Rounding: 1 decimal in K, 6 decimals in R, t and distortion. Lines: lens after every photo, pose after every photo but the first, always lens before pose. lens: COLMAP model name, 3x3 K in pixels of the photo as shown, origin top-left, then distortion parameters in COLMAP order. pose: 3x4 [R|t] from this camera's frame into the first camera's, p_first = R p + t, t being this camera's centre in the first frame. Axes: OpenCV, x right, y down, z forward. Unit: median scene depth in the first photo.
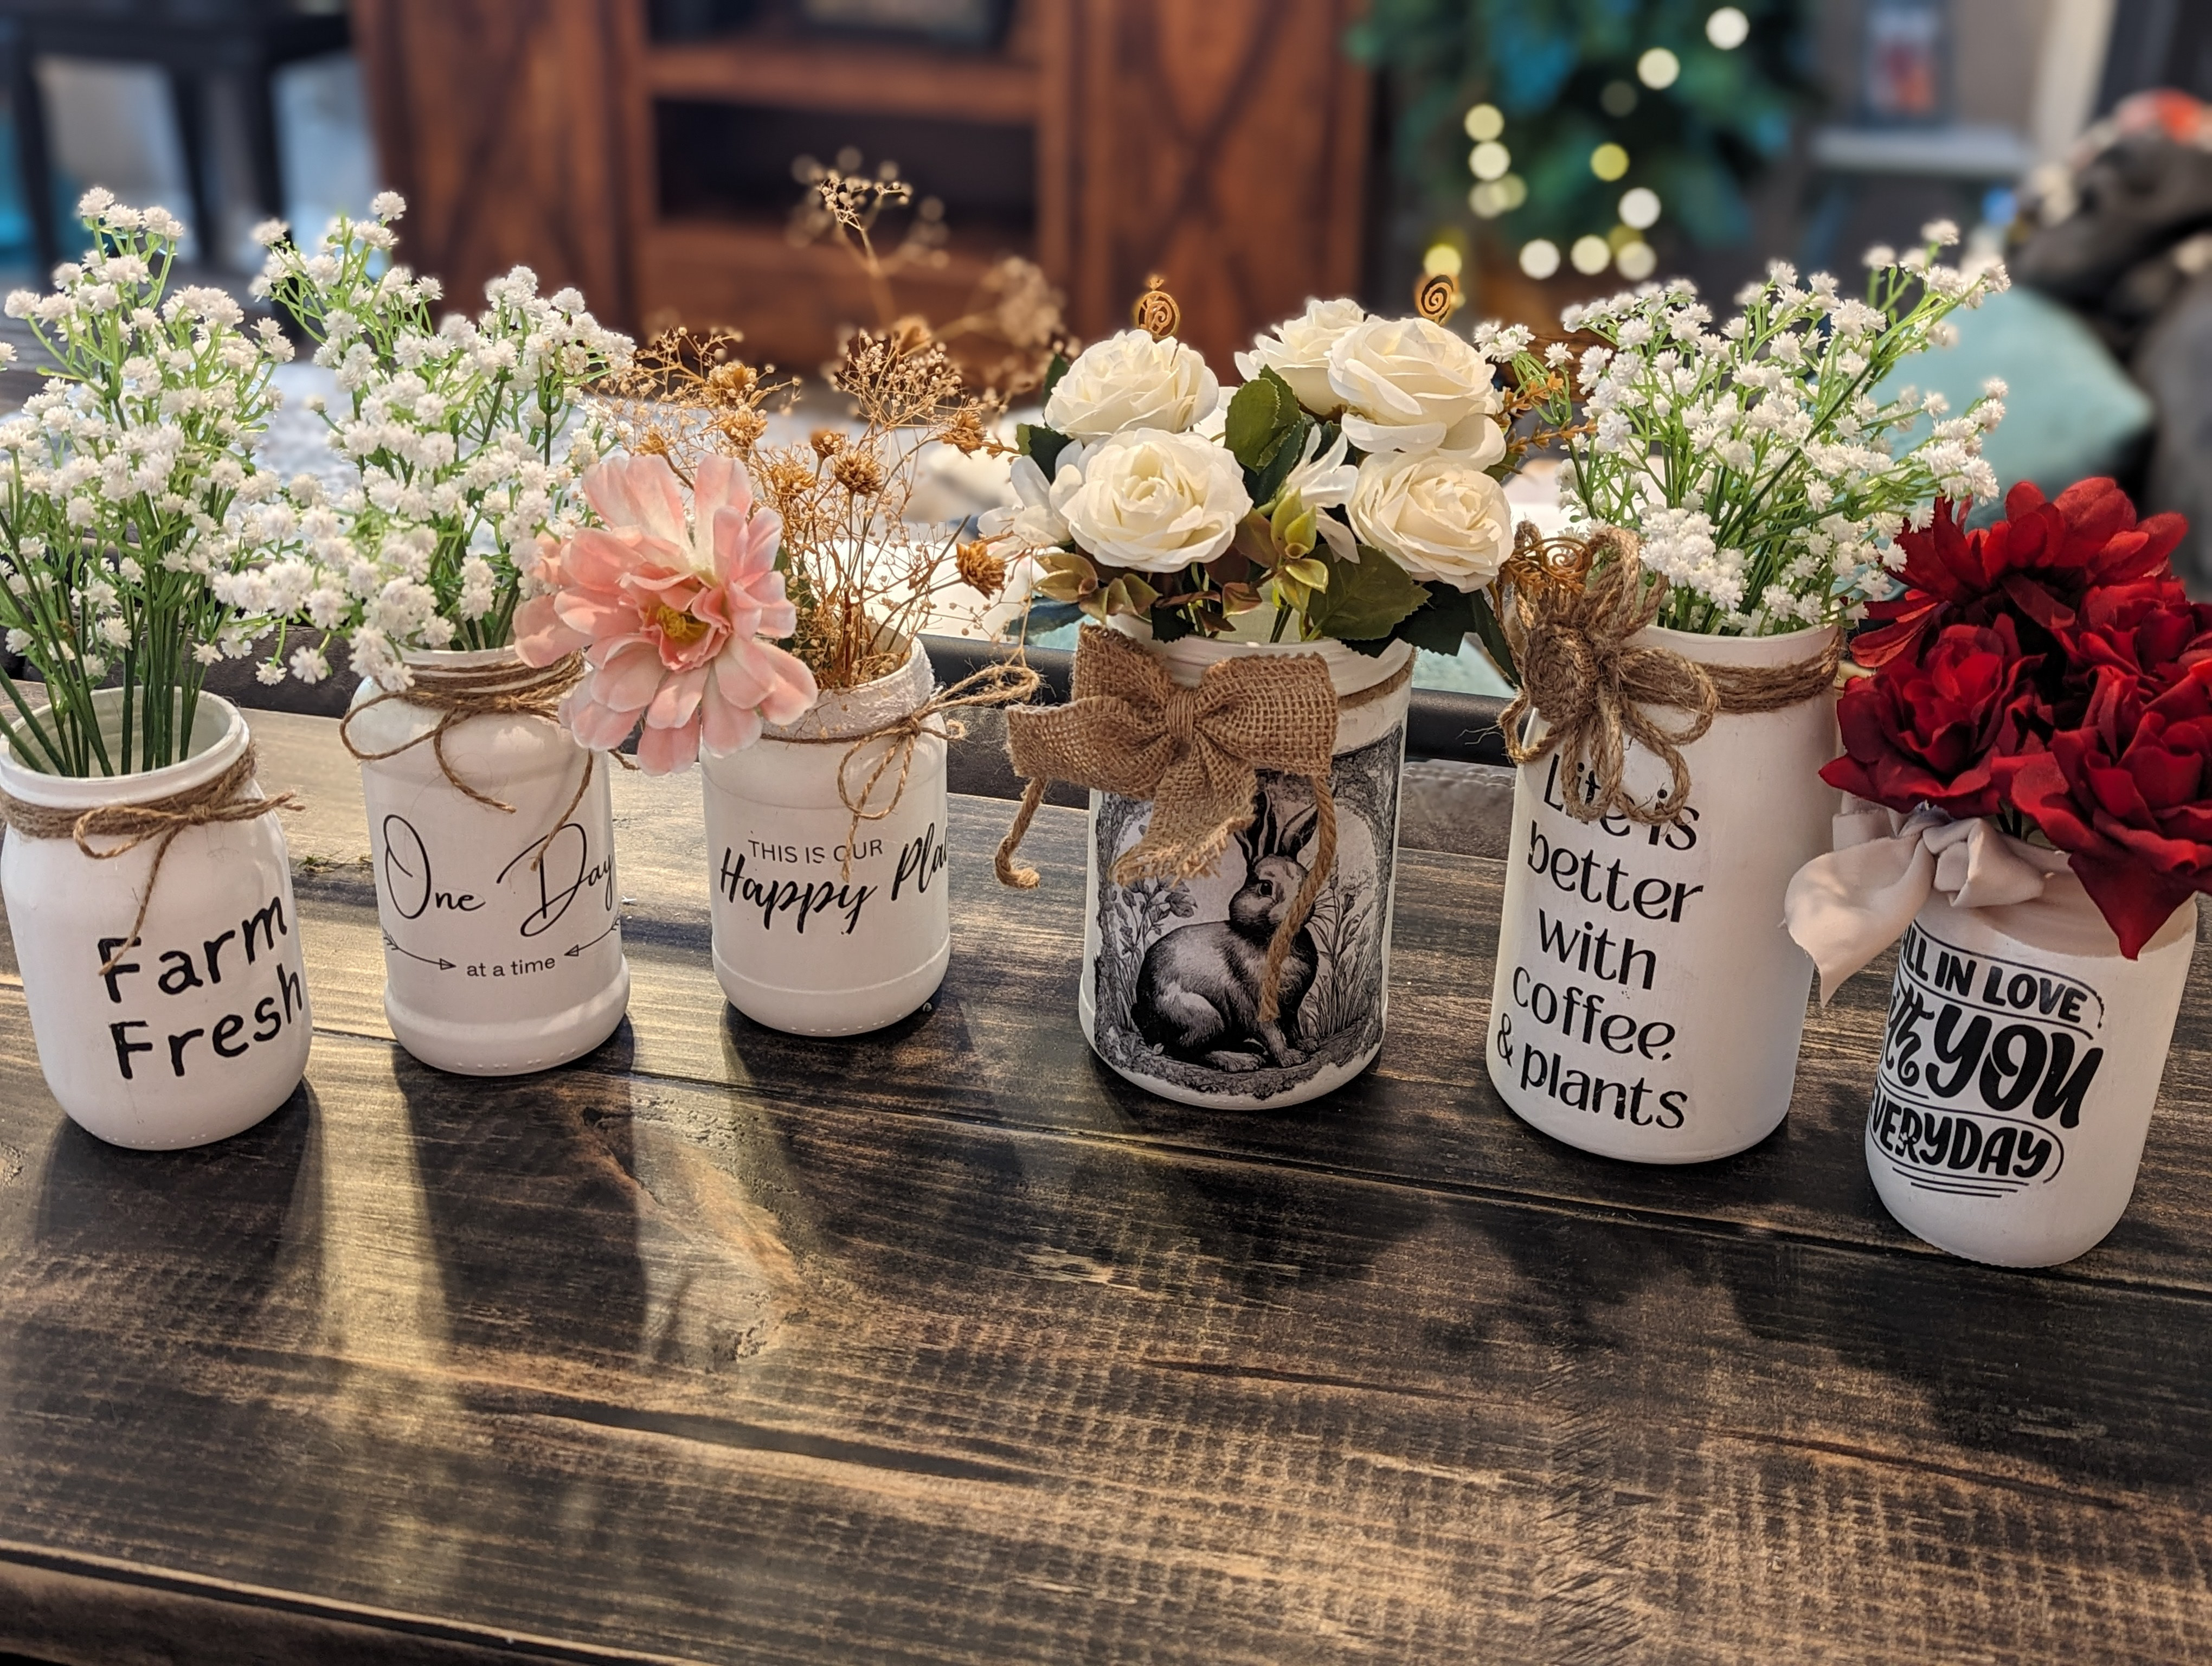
lens RADIAL K [[2457.2, 0, 1106.0], [0, 2457.2, 833.0], [0, 0, 1]] dist [-0.006150, 0.032018]
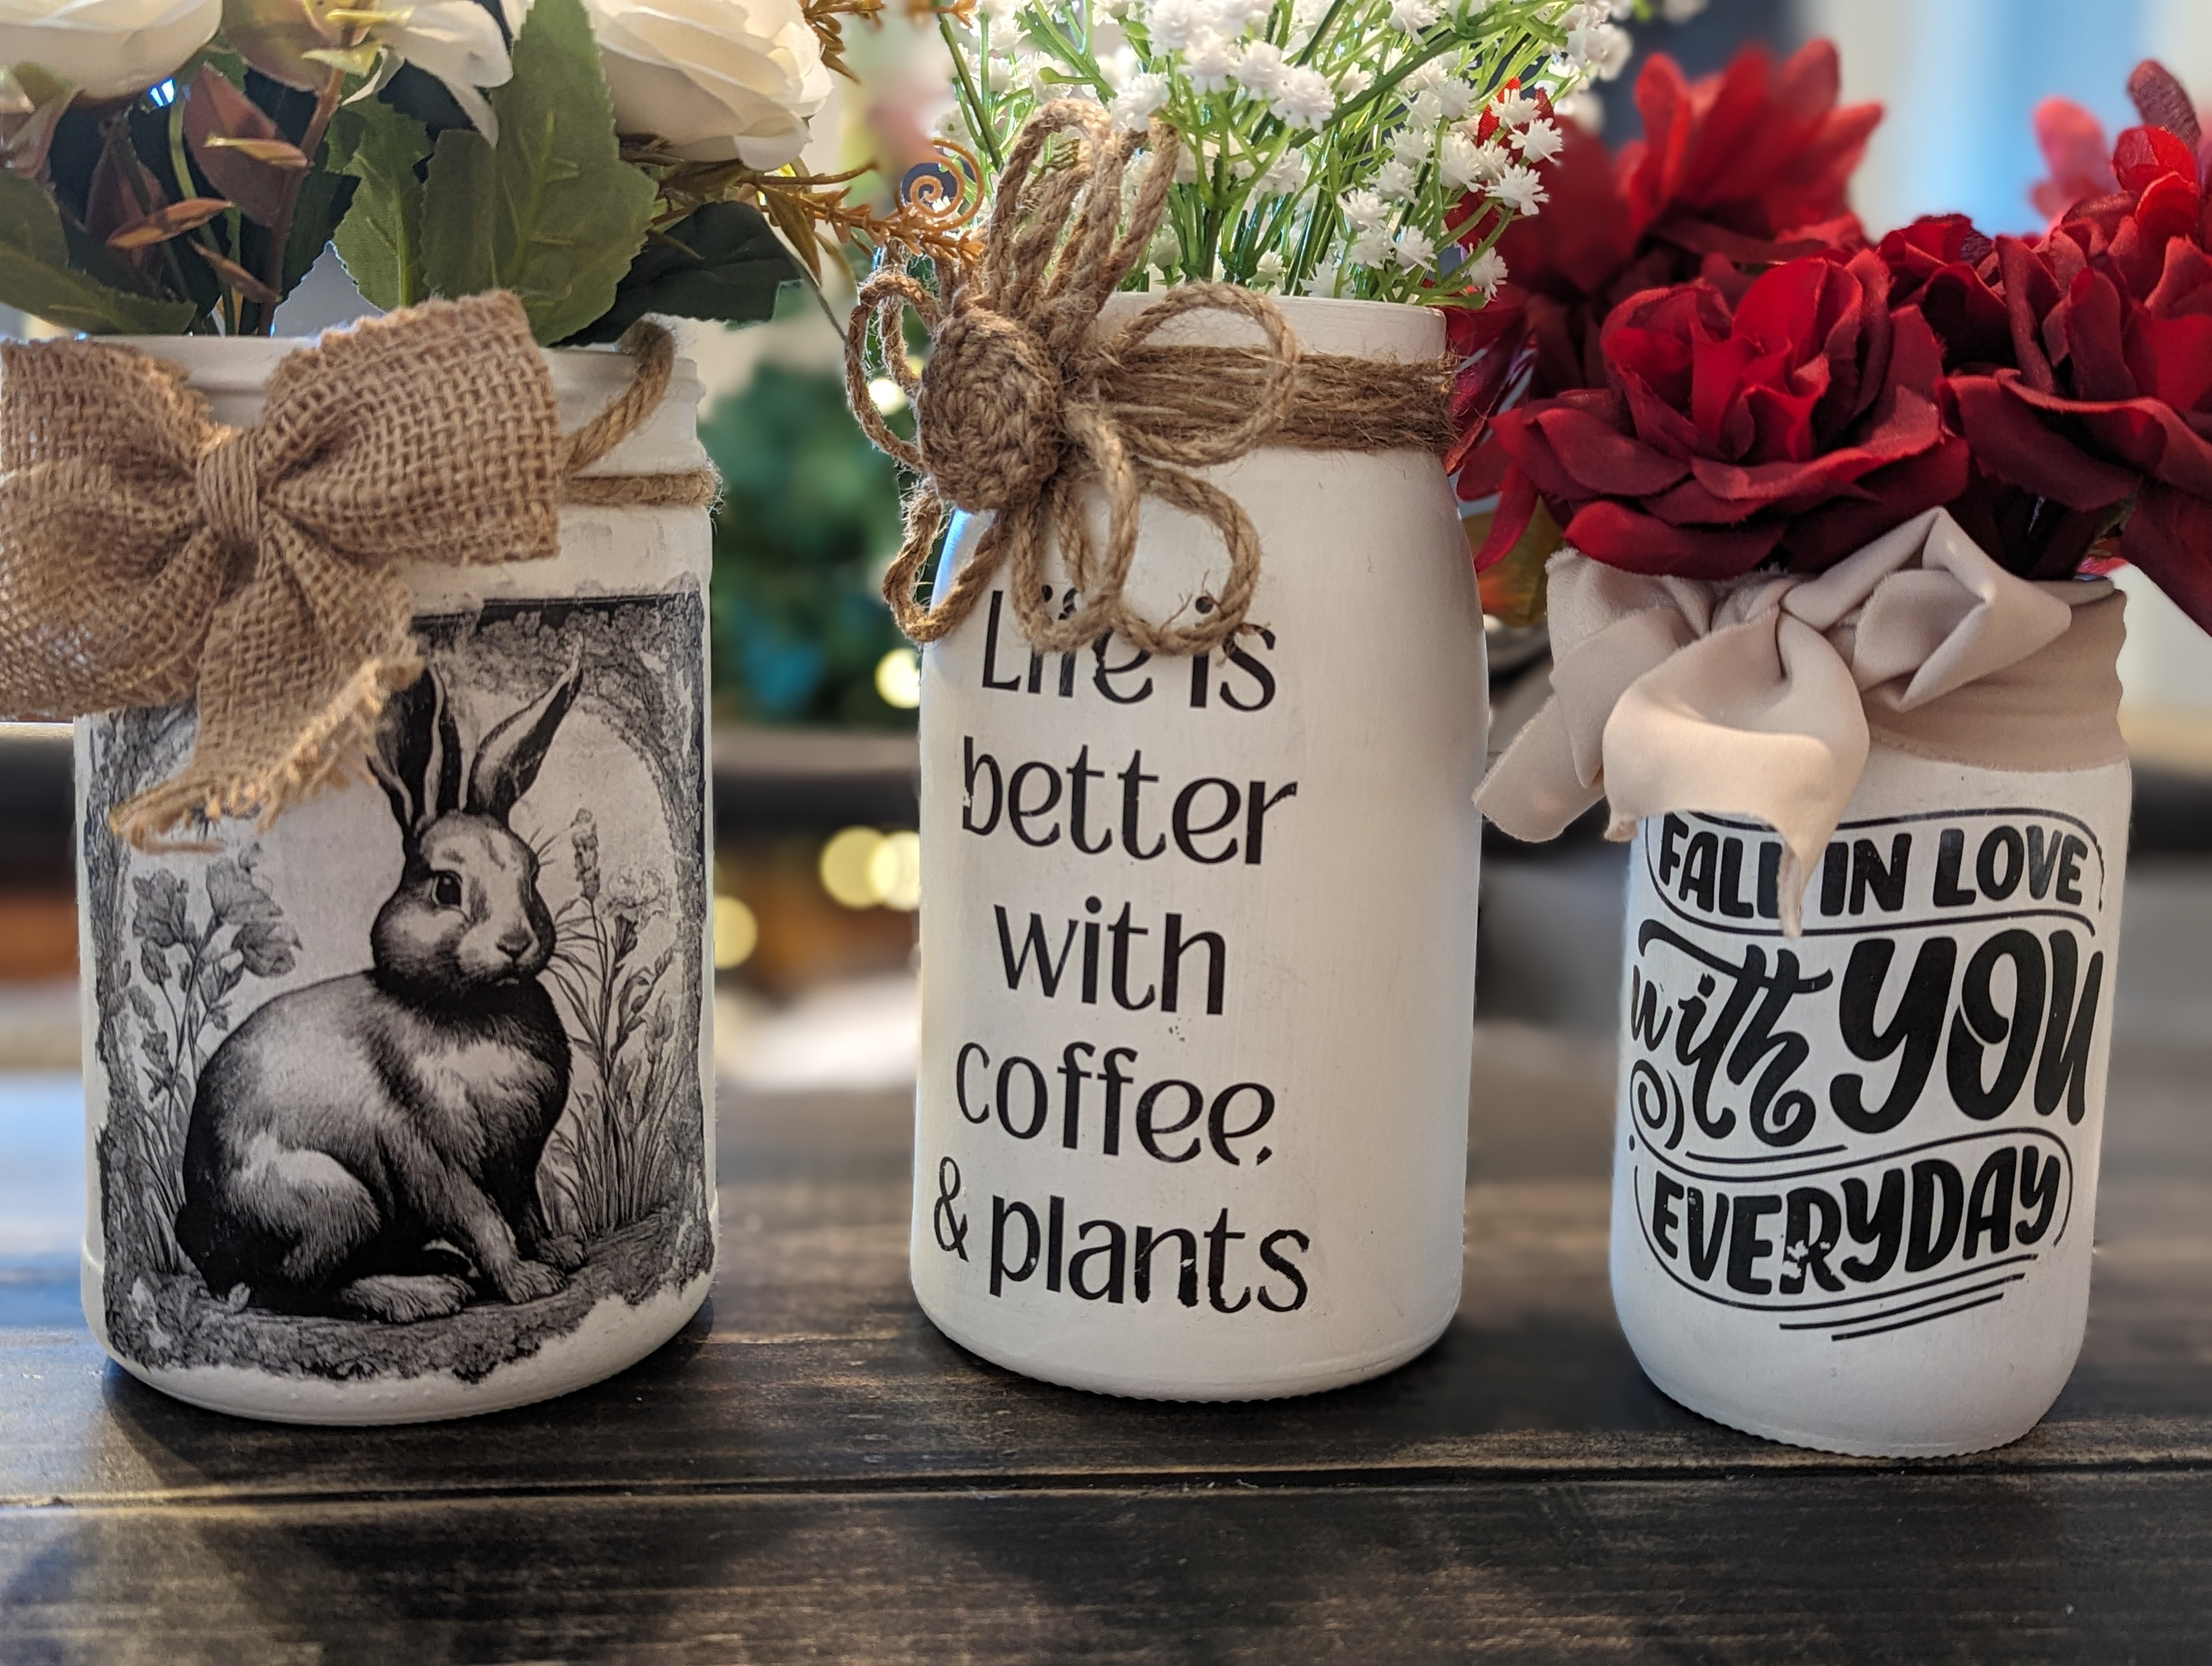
lens RADIAL K [[2410.2, 0, 1171.5], [0, 2410.2, 829.9], [0, 0, 1]] dist [0.061625, -0.084050]
pose [[0.947327, -0.041298, 0.317594, 0.048345], [0.140355, 0.944886, -0.295788, 0.172490], [-0.287875, 0.324784, 0.900913, 0.512818]]
